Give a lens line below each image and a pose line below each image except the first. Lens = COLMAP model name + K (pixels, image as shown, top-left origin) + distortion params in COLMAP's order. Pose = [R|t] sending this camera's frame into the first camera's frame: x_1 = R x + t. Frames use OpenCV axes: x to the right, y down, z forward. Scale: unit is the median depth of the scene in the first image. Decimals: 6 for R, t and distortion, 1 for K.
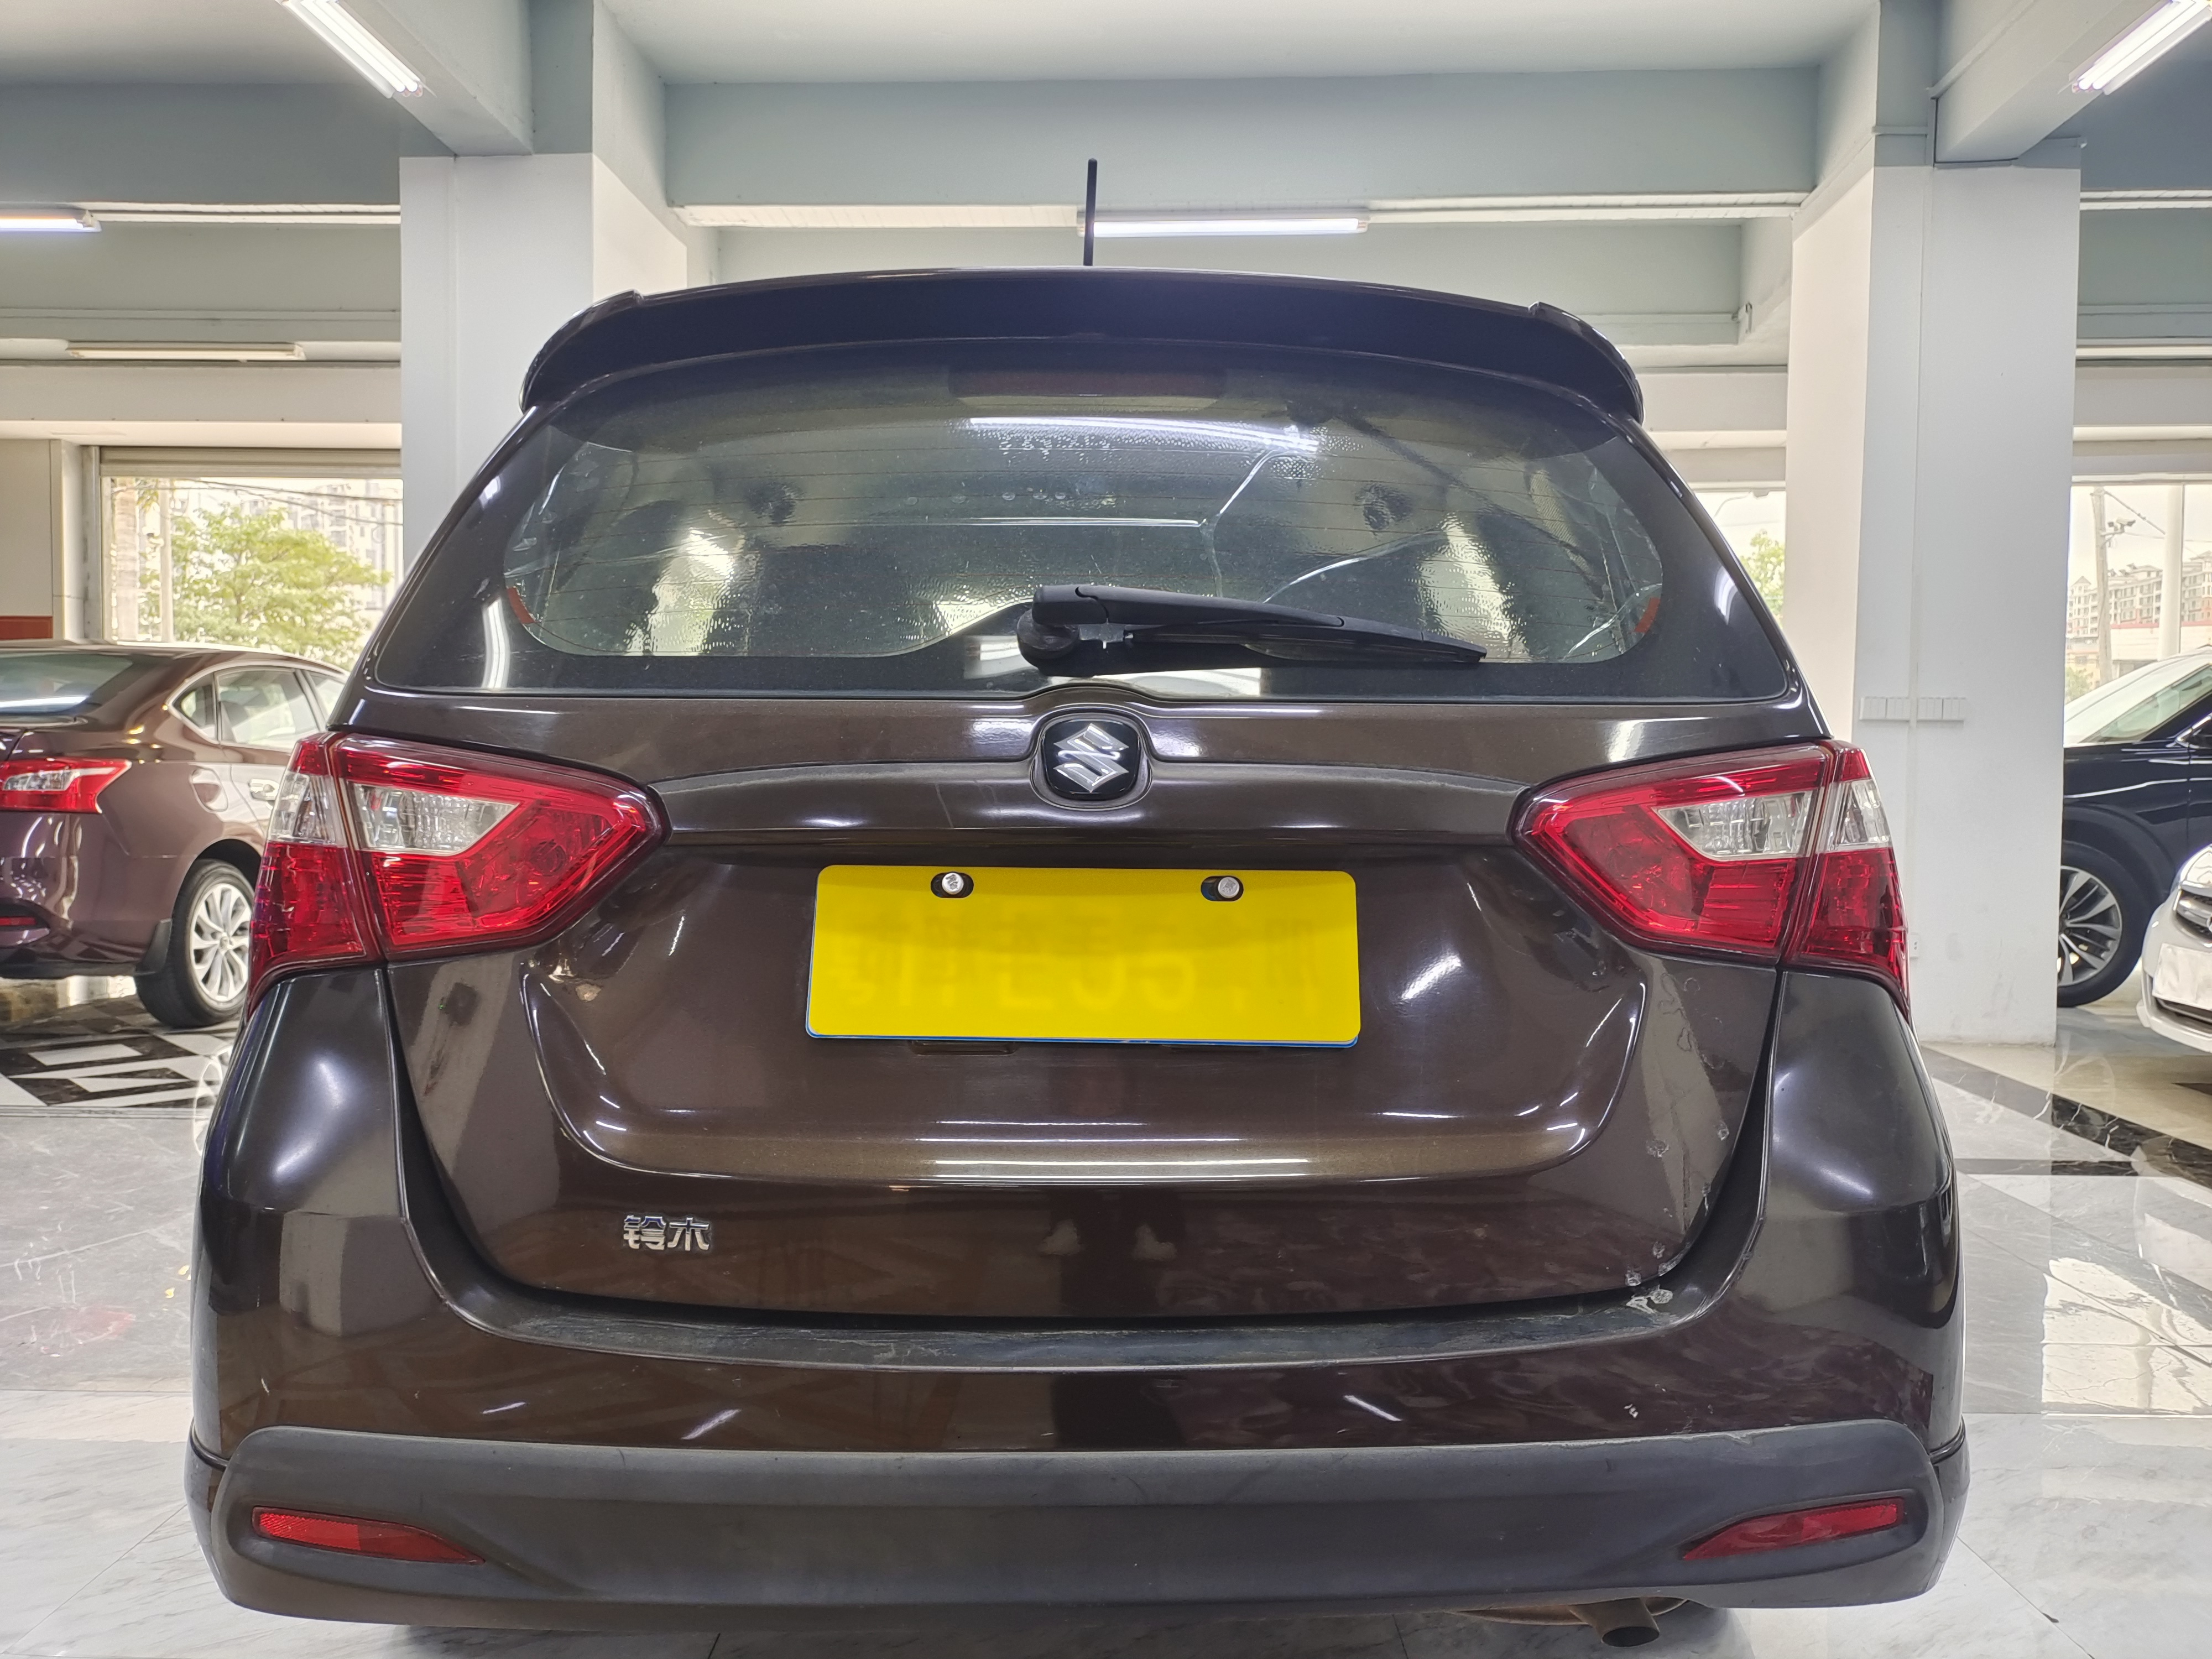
lens RADIAL K [[1599.2, 0, 1106.0], [0, 1599.2, 829.5], [0, 0, 1]] dist [0.037036, -0.034879]
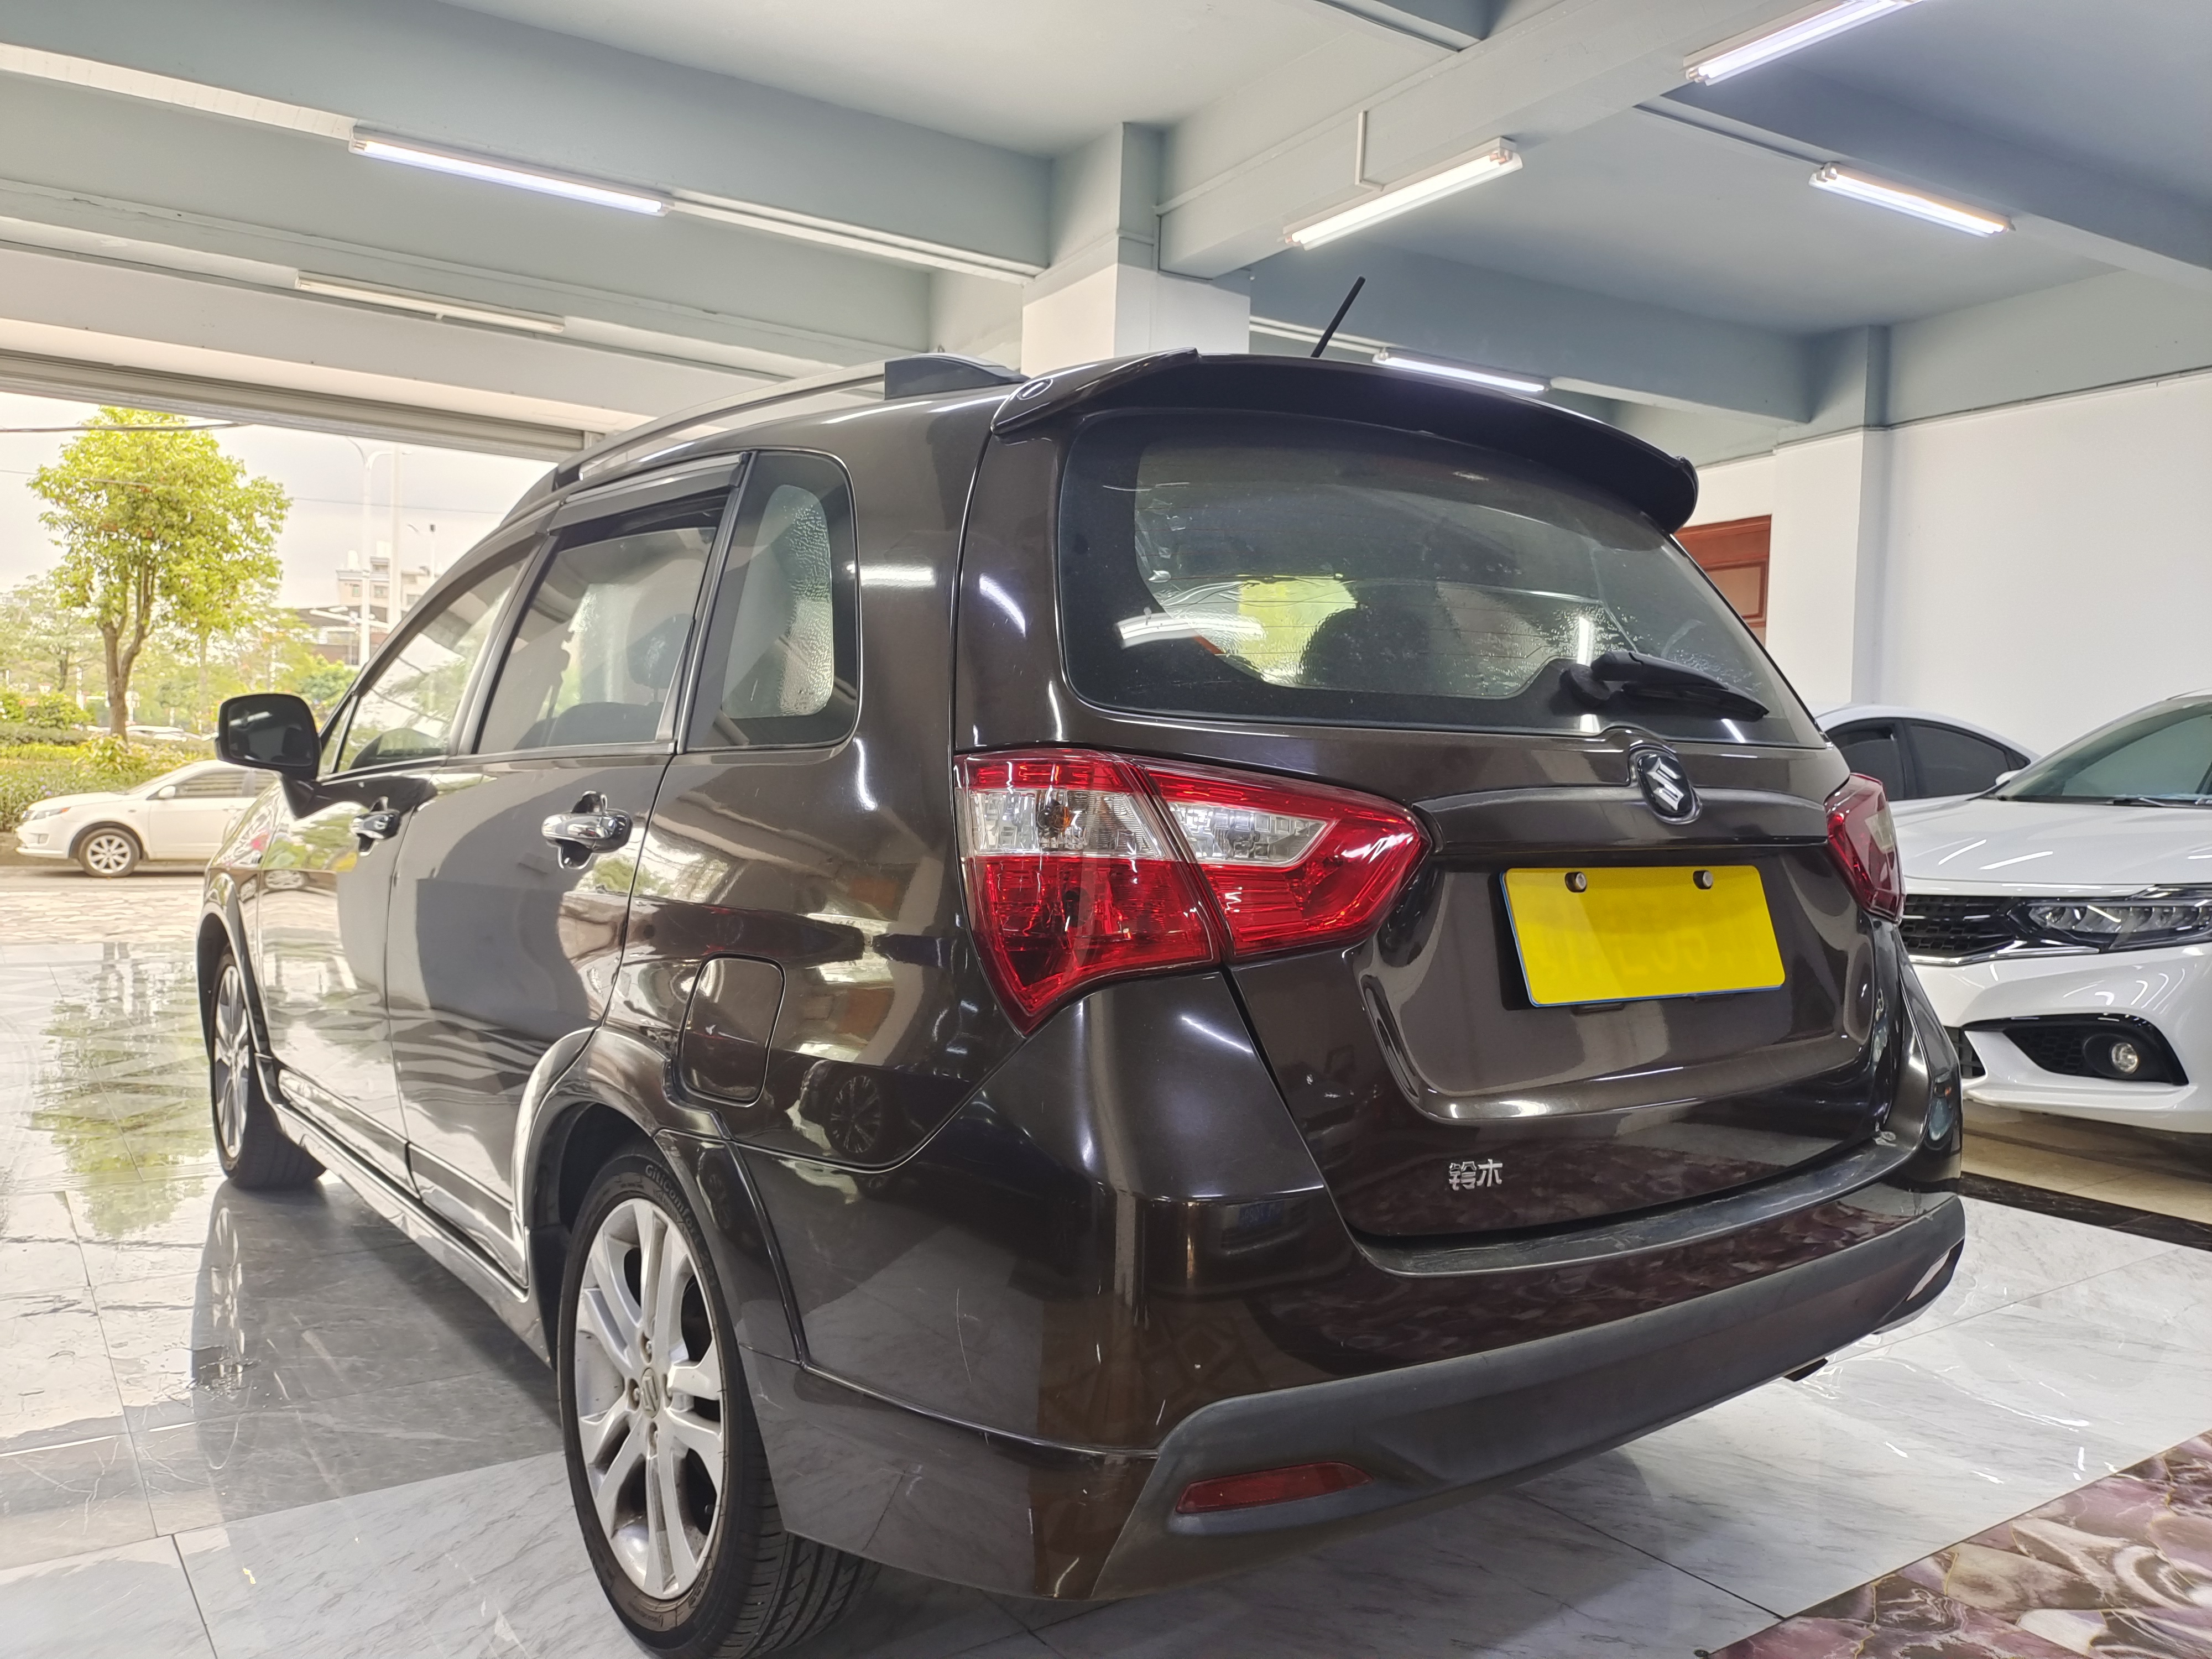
lens RADIAL K [[1663.7, 0, 1106.0], [0, 1663.7, 829.5], [0, 0, 1]] dist [-0.003458, -0.010269]
pose [[0.811446, -0.000545, 0.584428, -0.421639], [-0.000014, 1.000000, 0.000953, -0.002956], [-0.584428, -0.000782, 0.811445, 0.051116]]
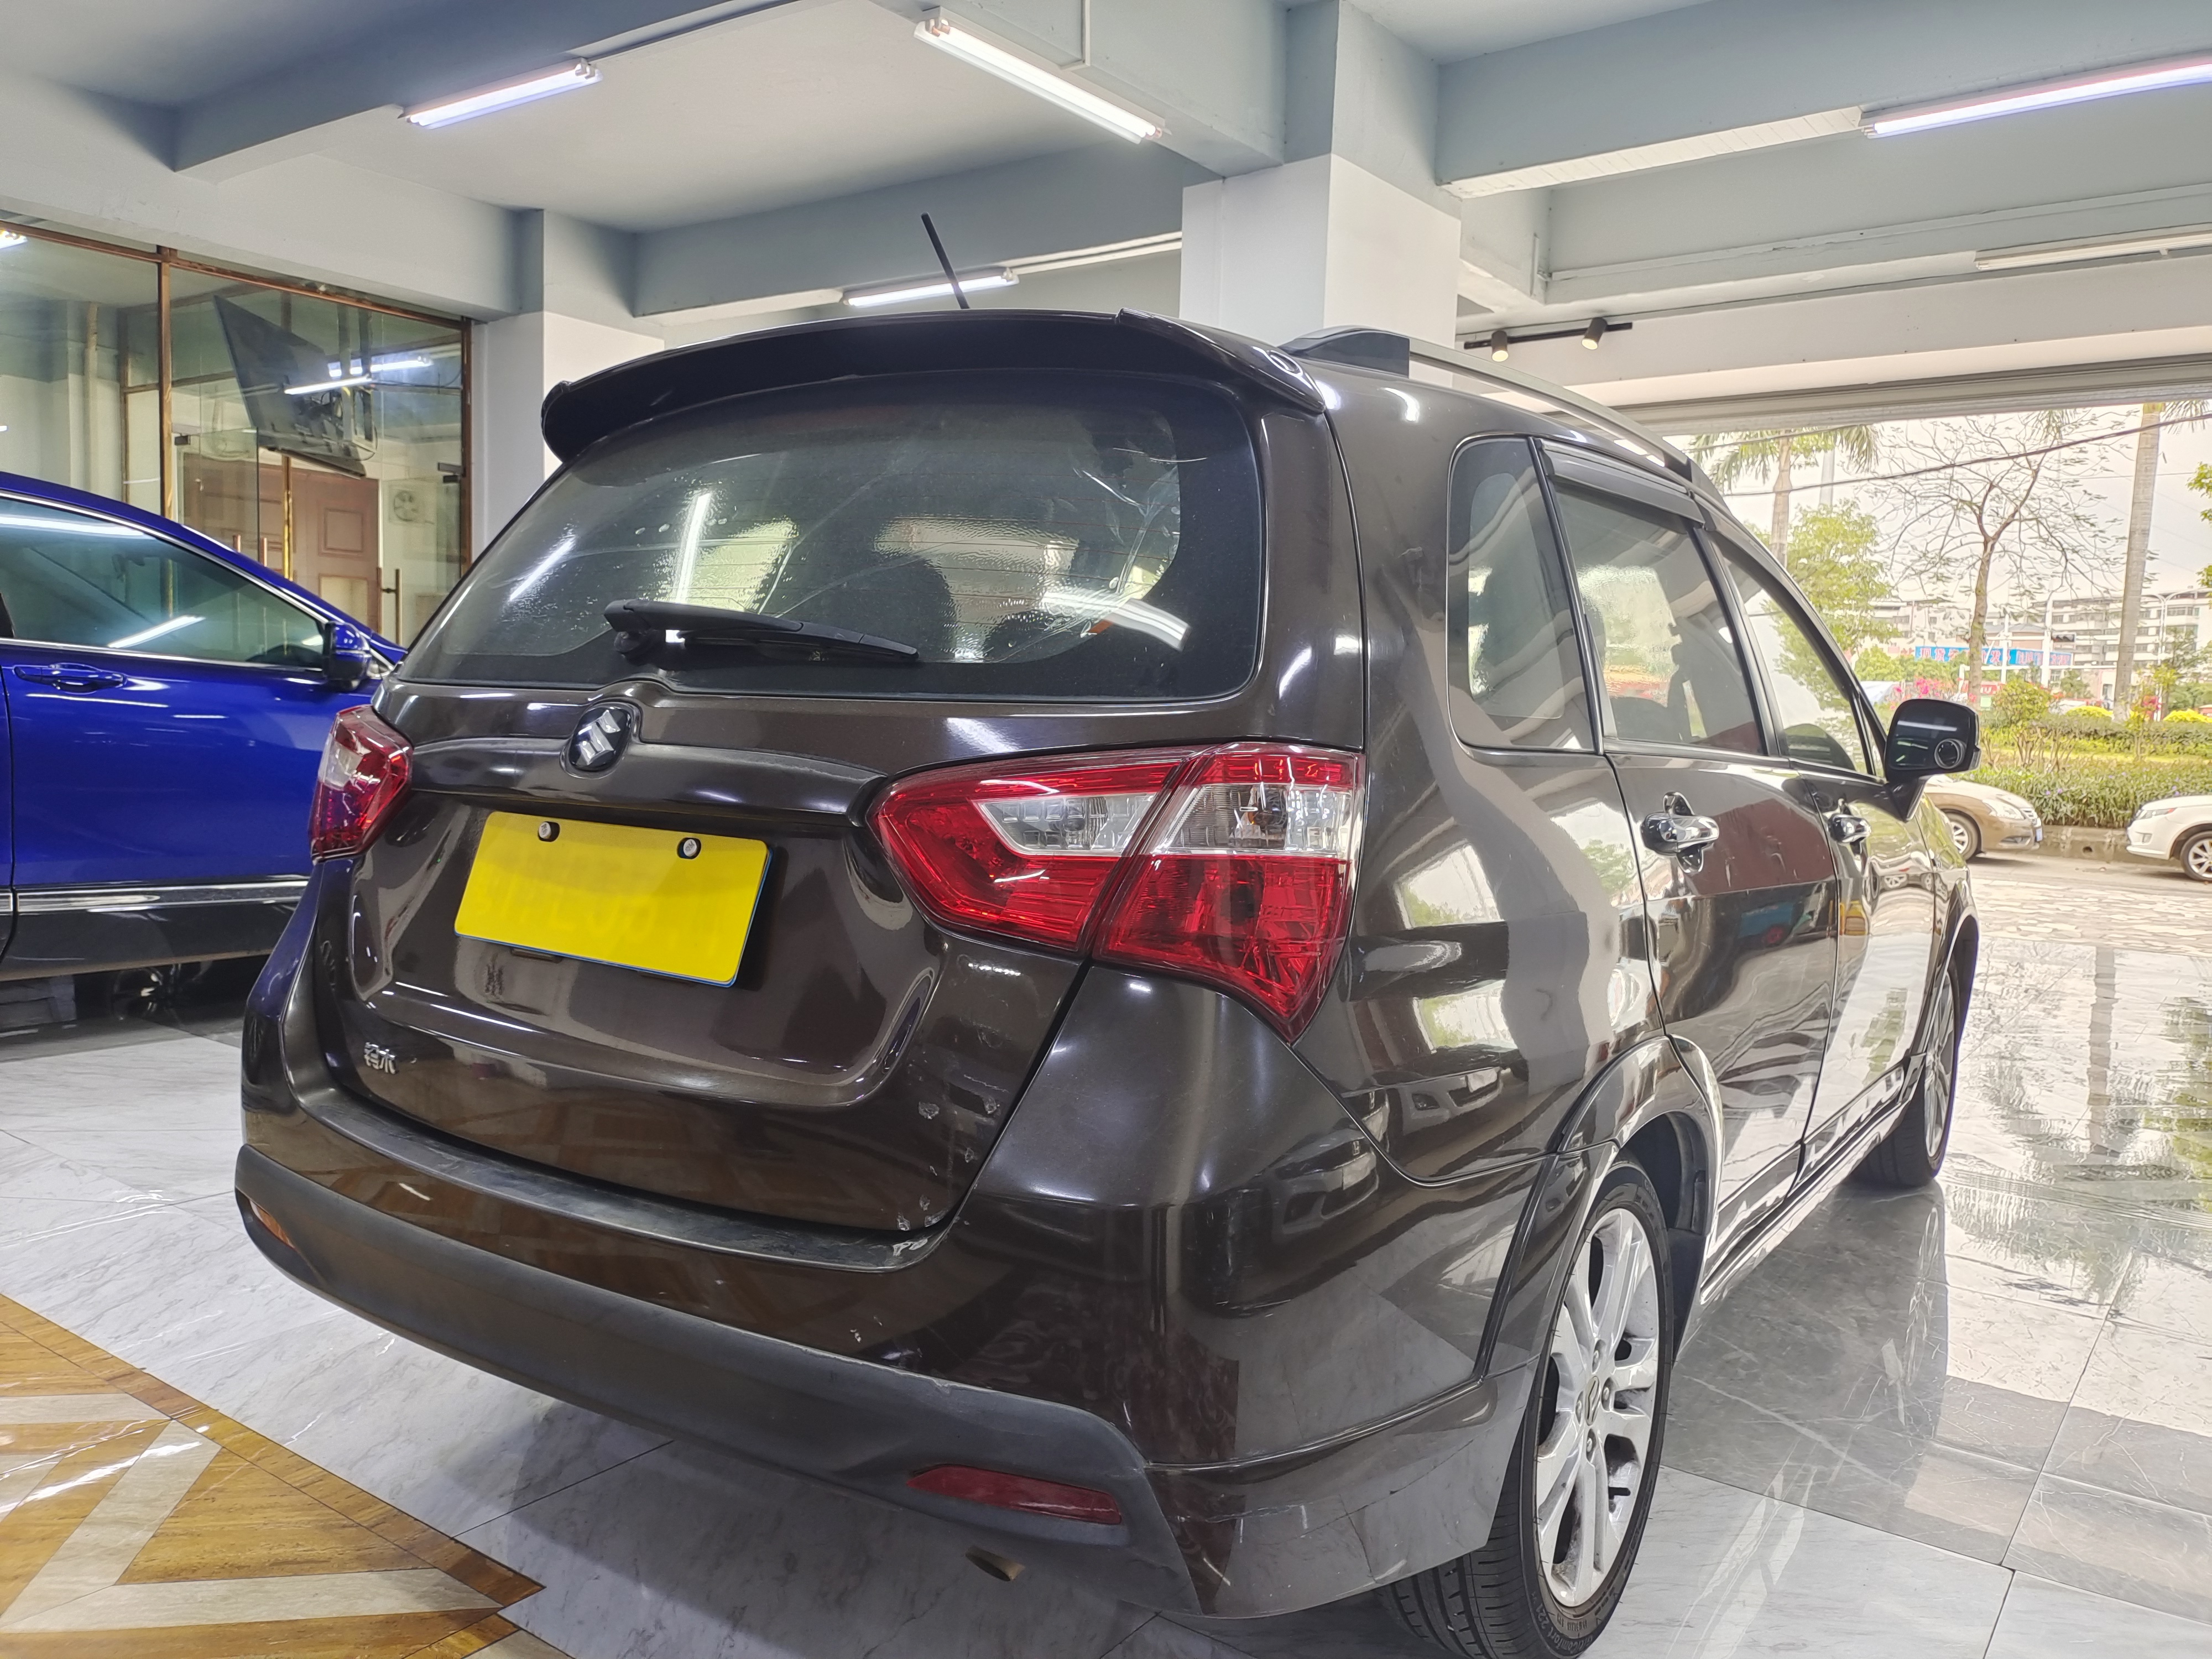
lens RADIAL K [[1626.0, 0, 1072.8], [0, 1626.0, 819.3], [0, 0, 1]] dist [0.042076, -0.041377]
pose [[0.816599, 0.057110, -0.574374, 0.367737], [-0.049549, 0.998356, 0.028821, -0.012797], [0.575075, 0.004924, 0.818086, 0.052593]]
